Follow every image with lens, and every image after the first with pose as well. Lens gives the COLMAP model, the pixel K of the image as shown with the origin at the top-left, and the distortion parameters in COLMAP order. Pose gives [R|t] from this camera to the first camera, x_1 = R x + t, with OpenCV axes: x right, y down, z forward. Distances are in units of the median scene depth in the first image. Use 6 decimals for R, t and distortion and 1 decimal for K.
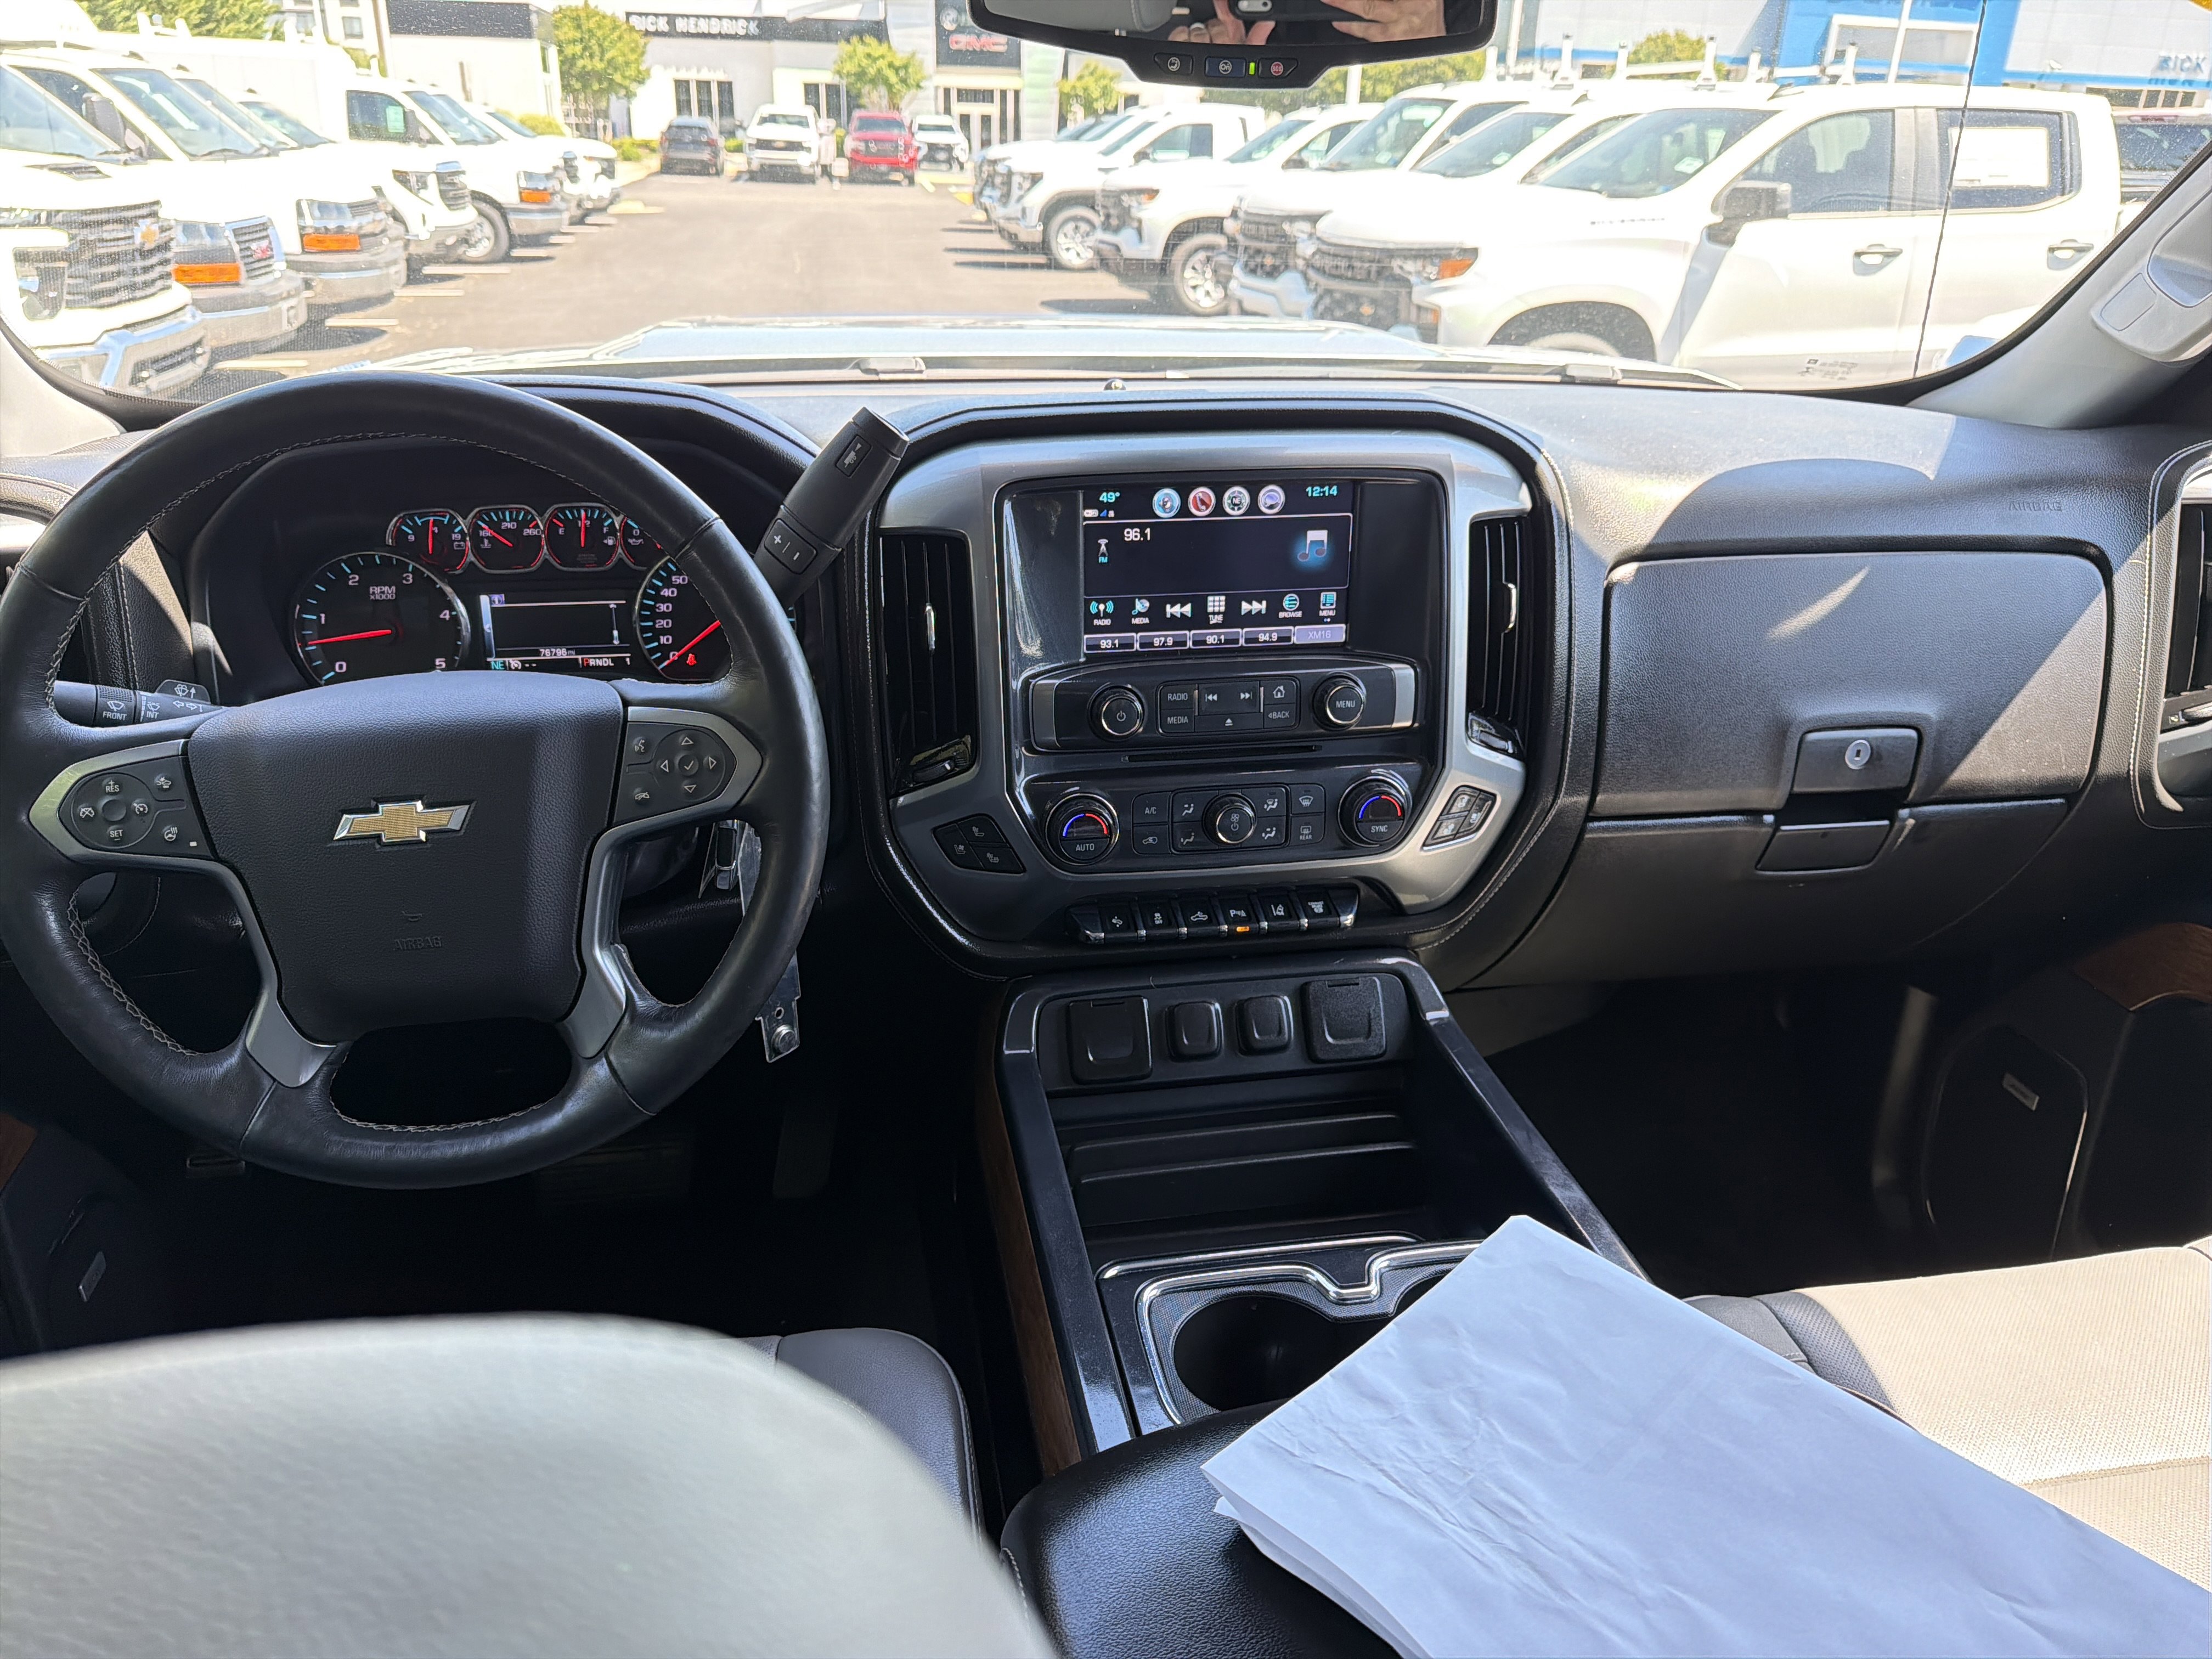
lens RADIAL K [[1525.3, 0, 1106.0], [0, 1525.3, 829.5], [0, 0, 1]] dist [0.131729, -0.208884]
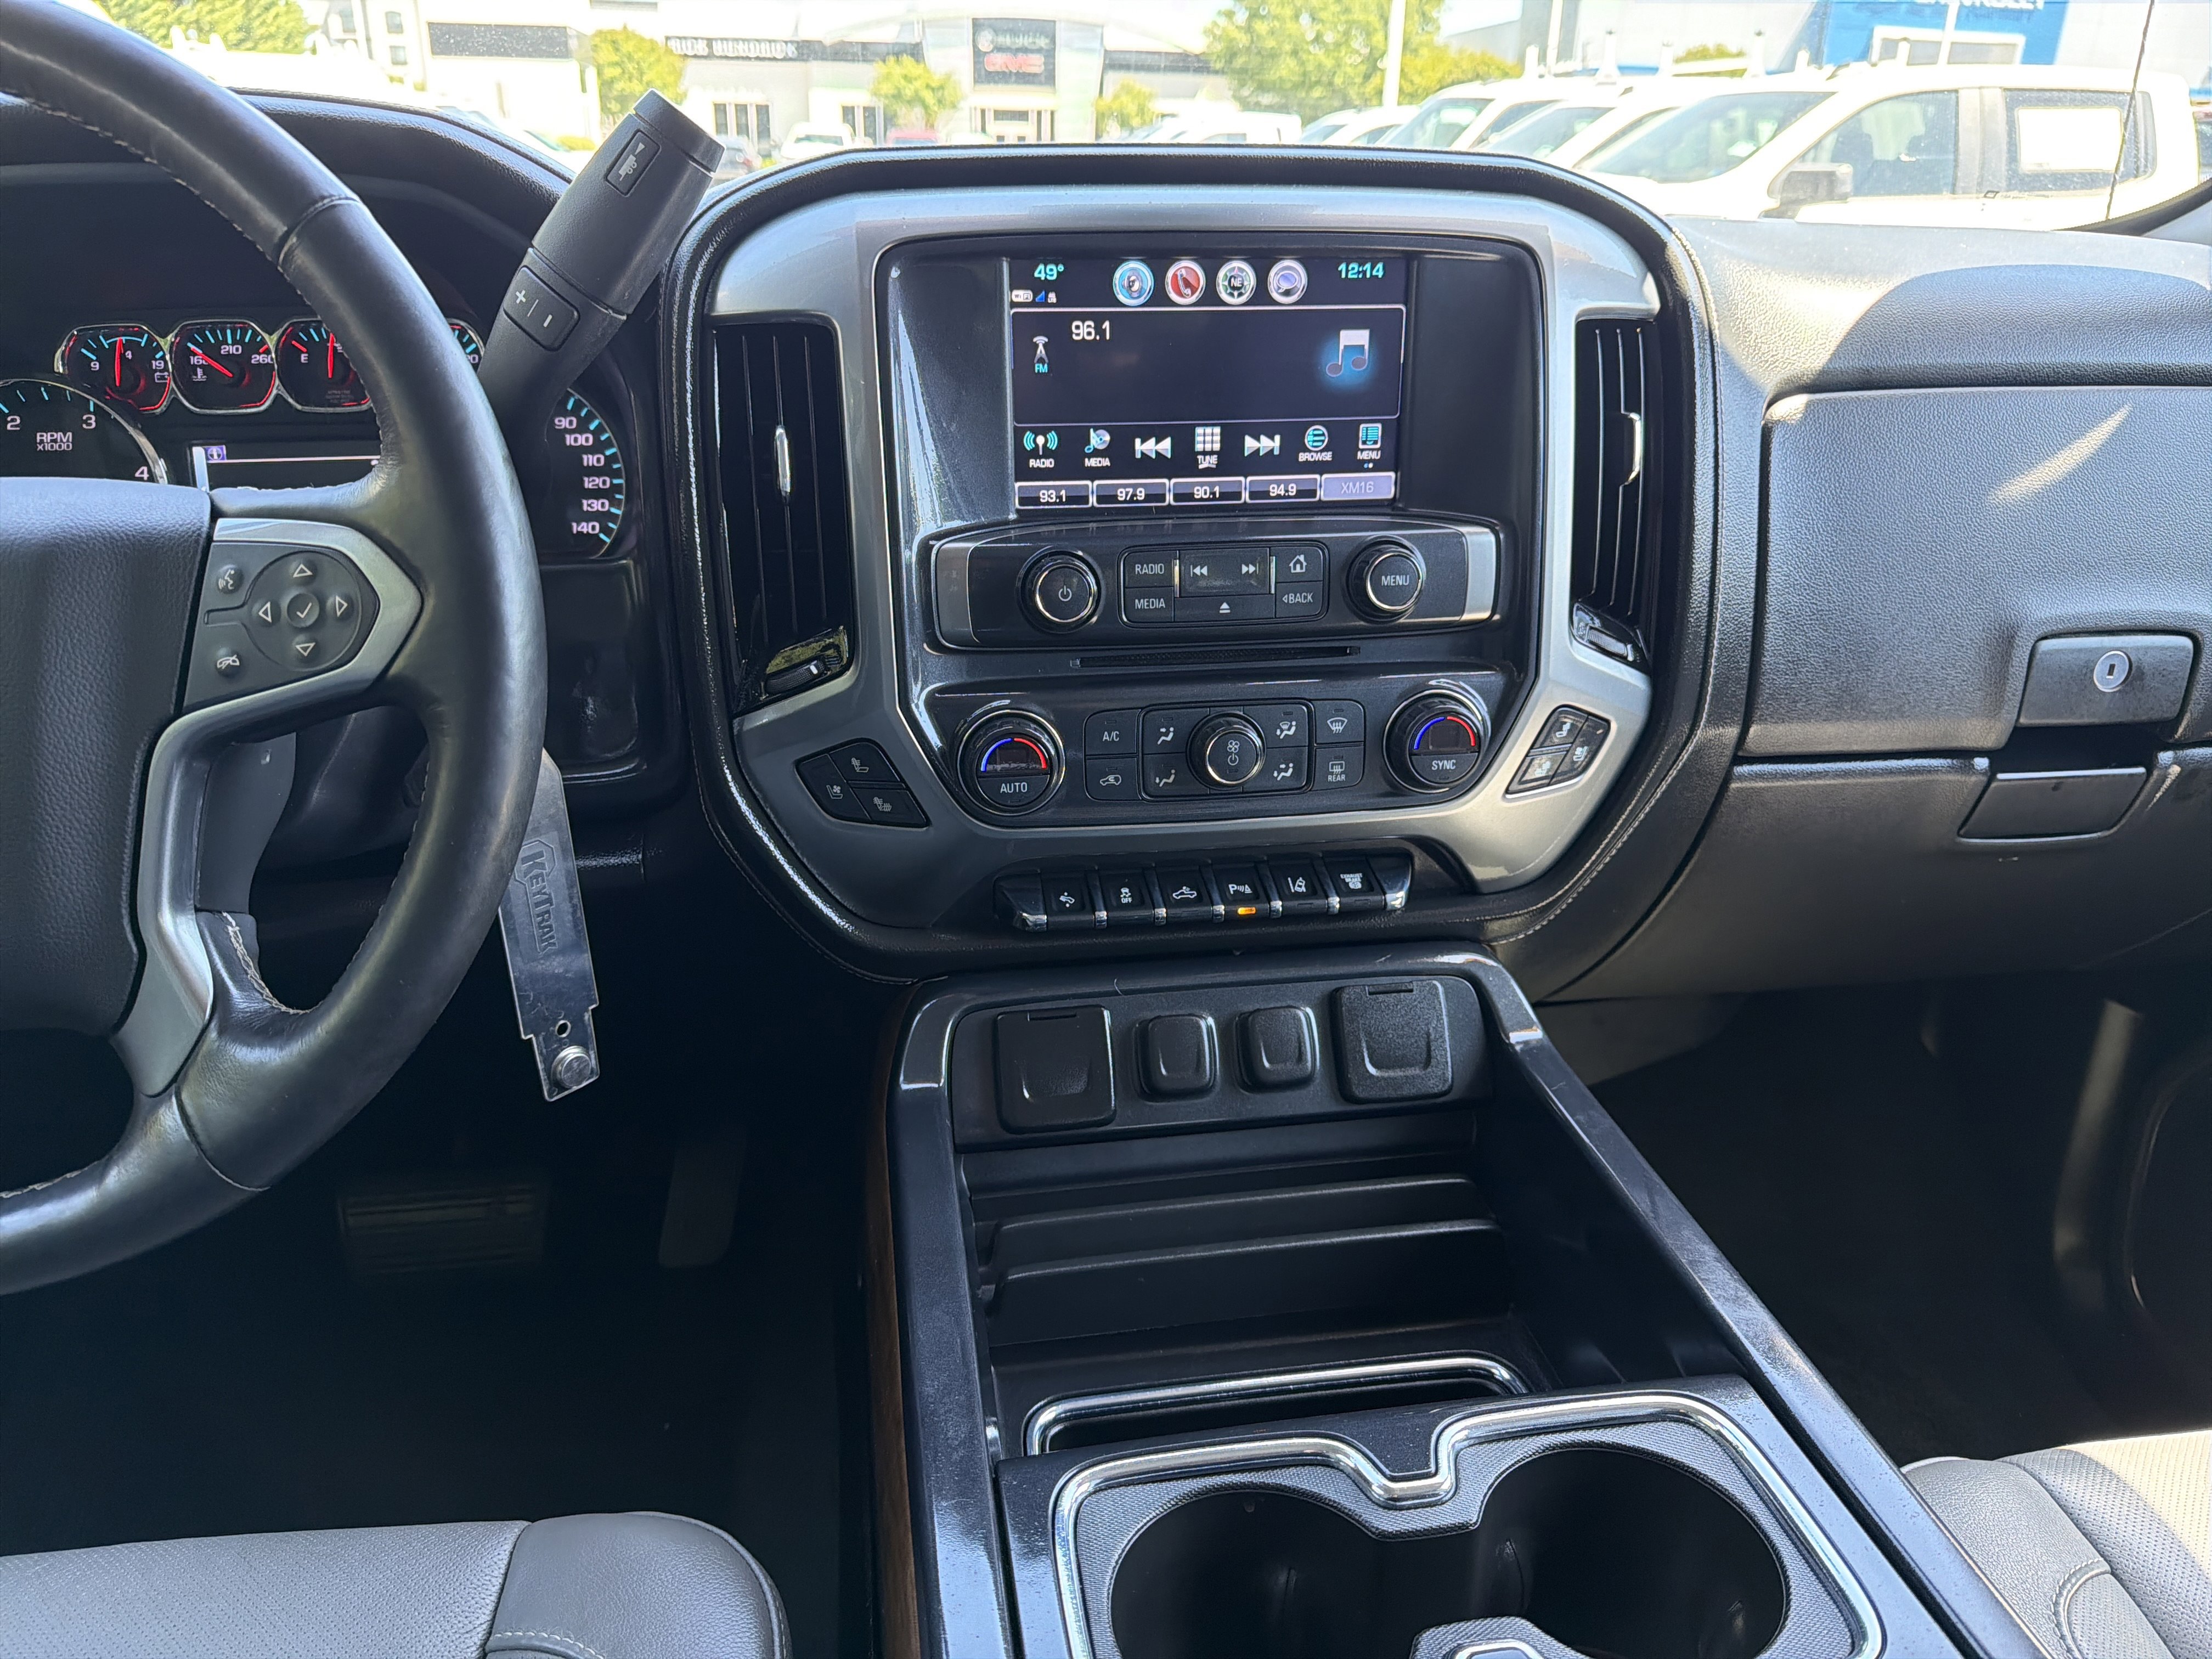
lens RADIAL K [[1525.3, 0, 1106.0], [0, 1525.3, 829.5], [0, 0, 1]] dist [0.131729, -0.208884]
pose [[0.999741, 0.002067, -0.022668, 0.041436], [-0.002358, 0.999915, -0.012794, 0.037428], [0.022640, 0.012844, 0.999661, 0.301105]]
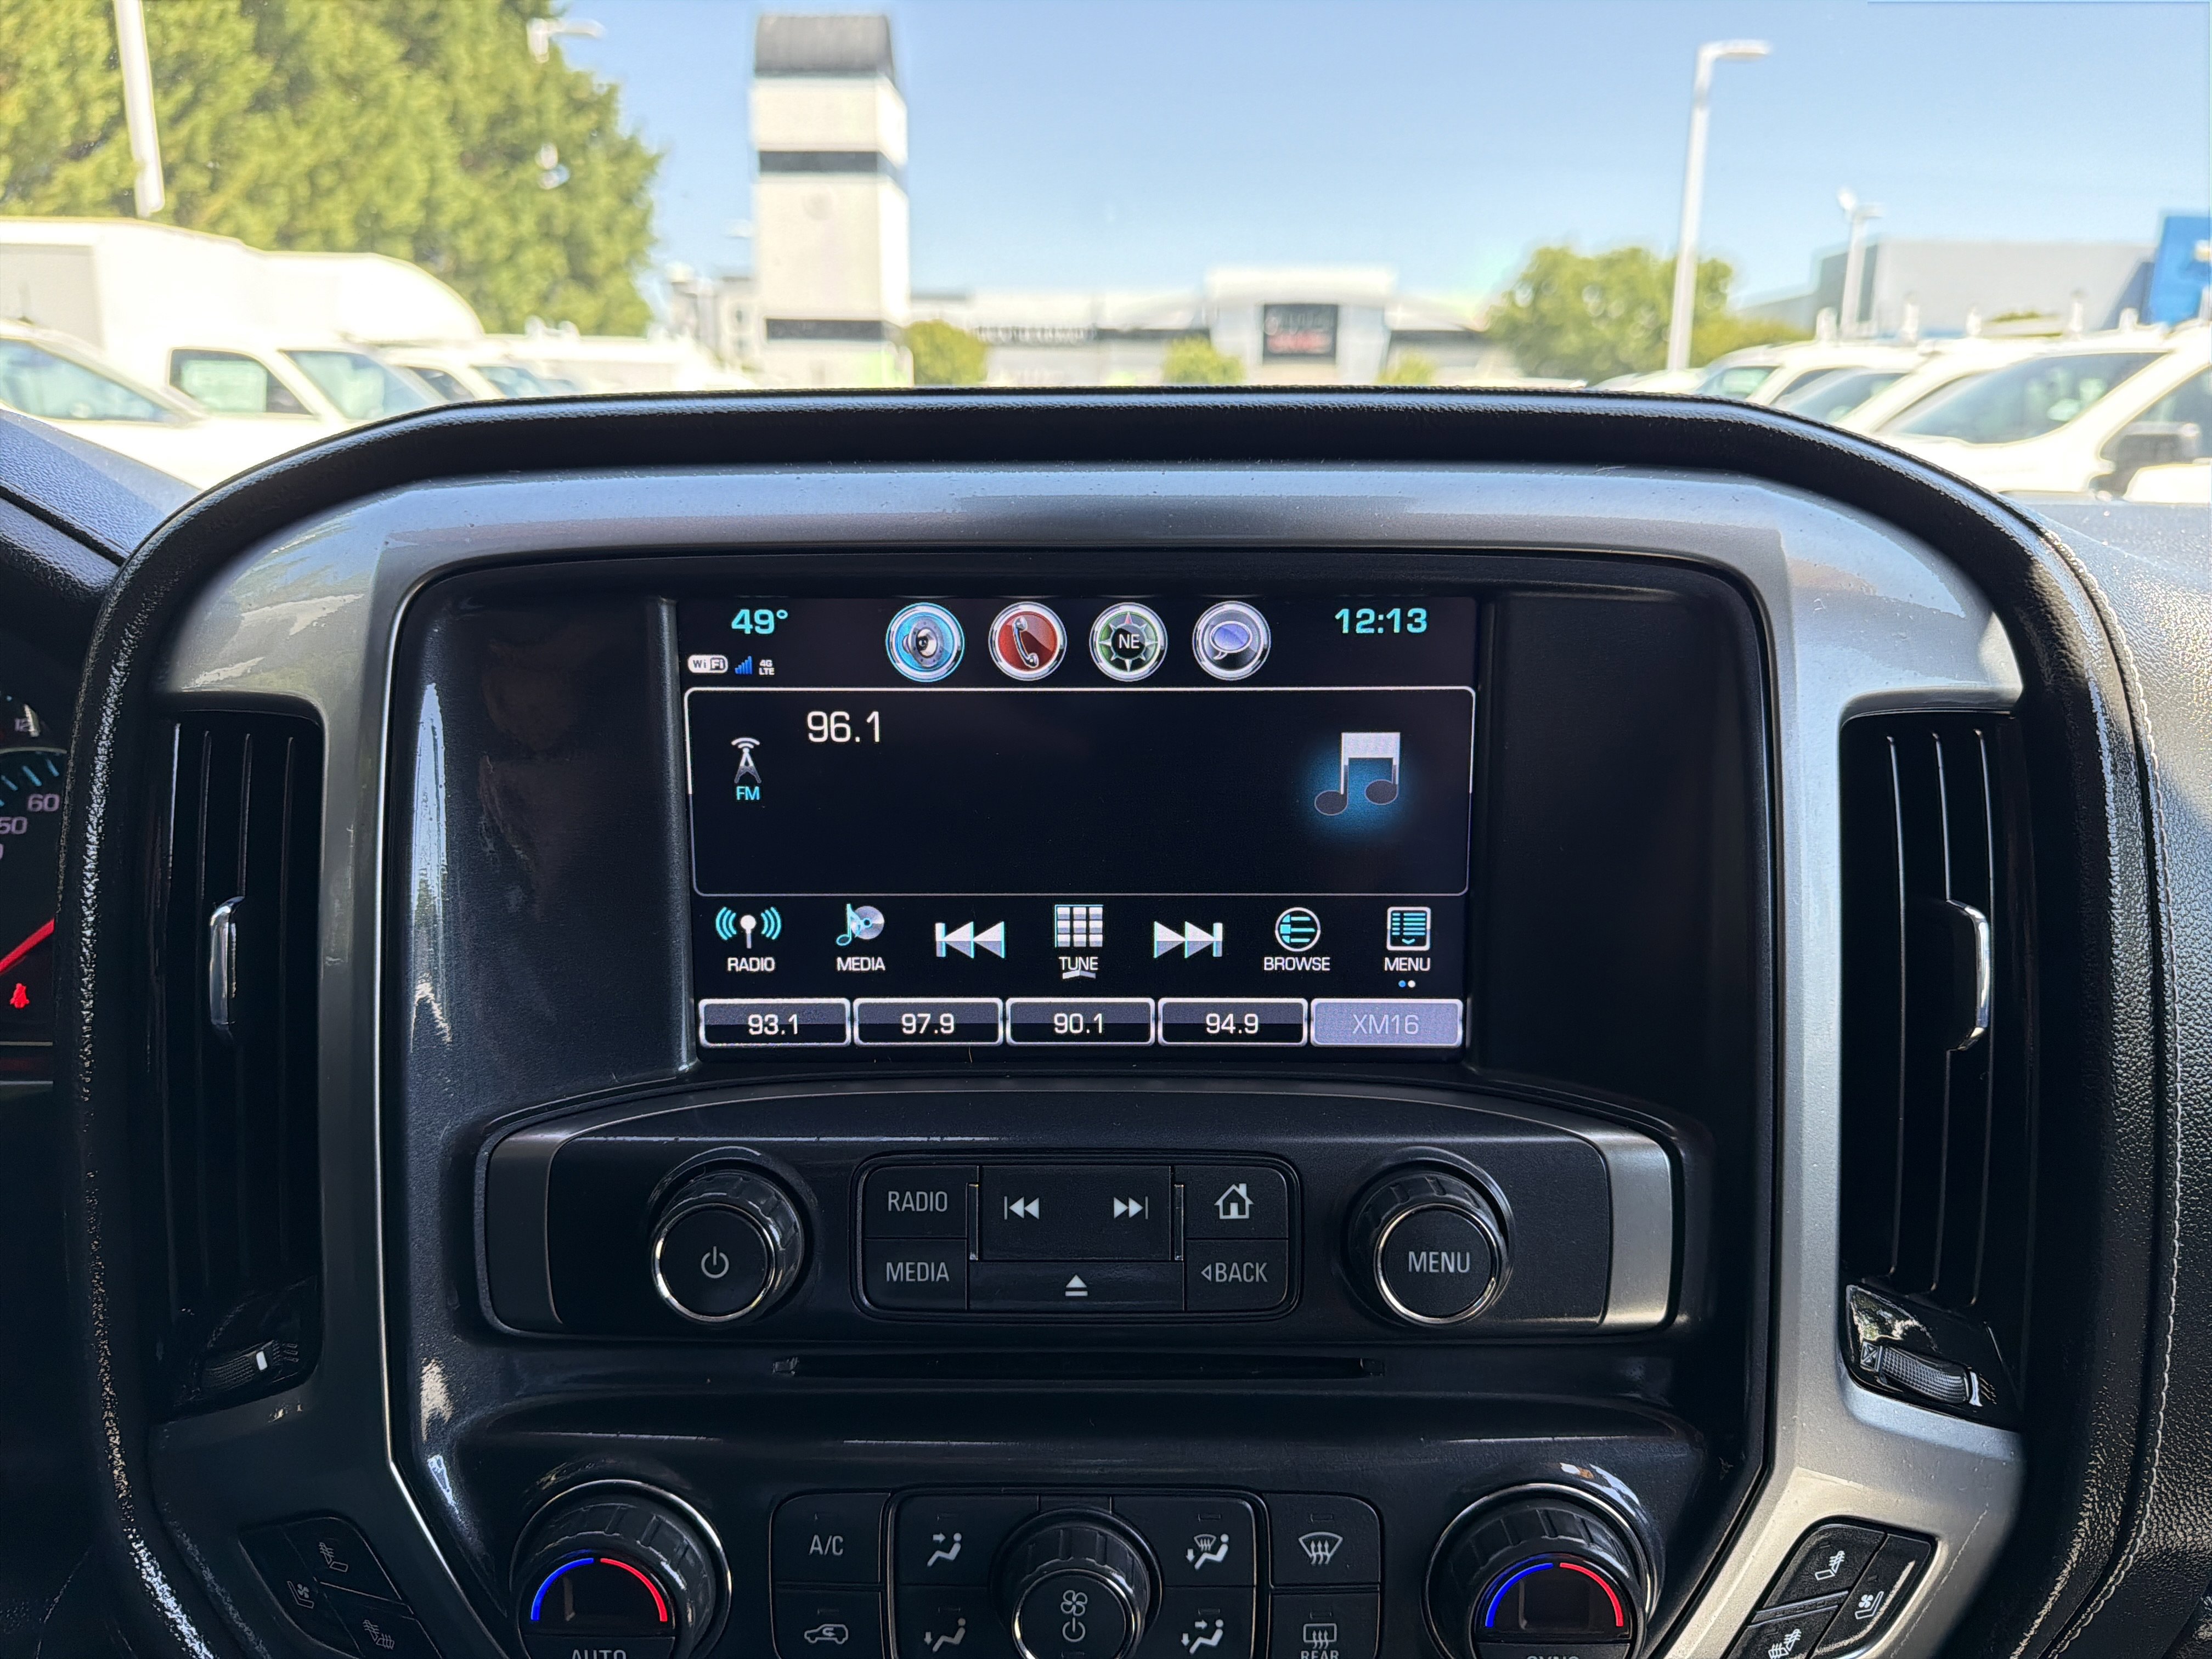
lens RADIAL K [[1555.7, 0, 1106.0], [0, 1555.7, 829.5], [0, 0, 1]] dist [0.092860, -0.155088]
pose [[0.981279, 0.030514, -0.190161, 0.143542], [-0.062443, 0.984439, -0.164255, -0.108609], [0.182190, 0.173054, 0.967915, 0.636920]]
